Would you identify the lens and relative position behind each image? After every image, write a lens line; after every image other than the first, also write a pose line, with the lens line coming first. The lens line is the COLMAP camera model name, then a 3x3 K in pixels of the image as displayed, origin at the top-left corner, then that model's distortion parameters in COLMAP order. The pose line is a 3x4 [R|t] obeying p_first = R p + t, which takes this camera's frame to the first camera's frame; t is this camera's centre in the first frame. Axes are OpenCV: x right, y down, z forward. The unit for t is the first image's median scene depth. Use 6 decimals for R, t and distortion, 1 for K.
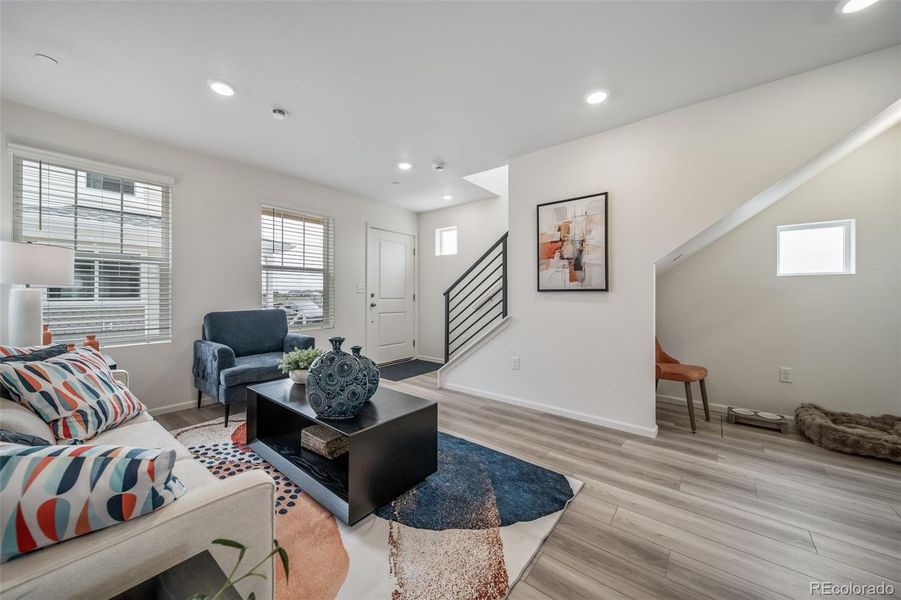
lens RADIAL K [[327.2, 0, 446.3], [0, 327.2, 293.0], [0, 0, 1]] dist [0.001862, 0.000036]
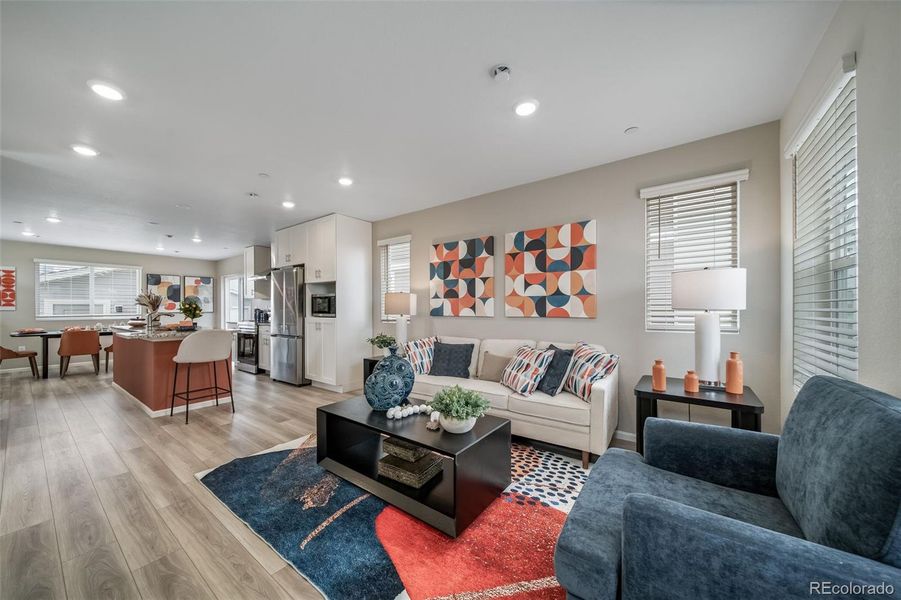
lens RADIAL K [[316.8, 0, 443.6], [0, 316.8, 311.7], [0, 0, 1]] dist [0.001328, -0.000084]
pose [[-0.999098, 0.002463, -0.042390, -0.297921], [0.002283, 0.999988, 0.004301, -0.016646], [0.042400, 0.004201, -0.999092, 1.455343]]
